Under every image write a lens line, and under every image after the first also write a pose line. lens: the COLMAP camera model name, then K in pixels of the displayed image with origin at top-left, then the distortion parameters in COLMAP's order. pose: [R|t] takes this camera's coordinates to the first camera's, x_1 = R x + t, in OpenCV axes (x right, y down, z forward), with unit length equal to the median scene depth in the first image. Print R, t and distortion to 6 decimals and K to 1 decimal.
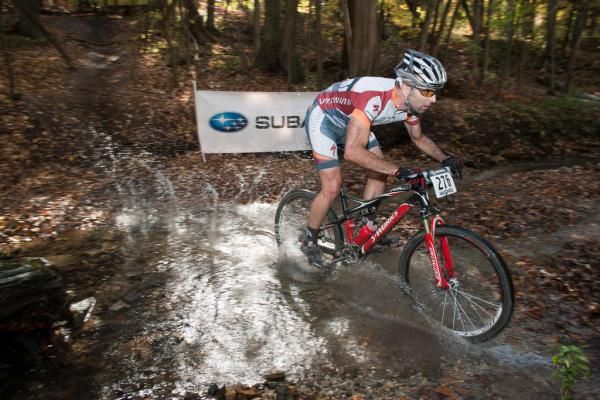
lens RADIAL K [[420.1, 0, 300.0], [0, 420.1, 200.0], [0, 0, 1]] dist [-0.006826, 0.002340]
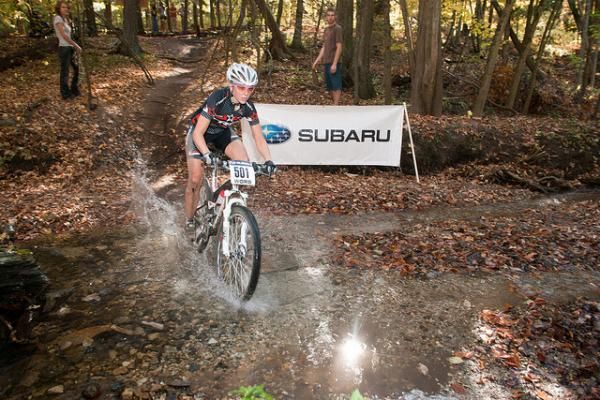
lens RADIAL K [[420.1, 0, 300.0], [0, 420.1, 200.0], [0, 0, 1]] dist [-0.006826, 0.002340]
pose [[0.975131, 0.058283, -0.213829, 0.119771], [-0.065772, 0.997440, -0.028072, -0.001225], [0.211645, 0.041438, 0.976468, 0.020022]]
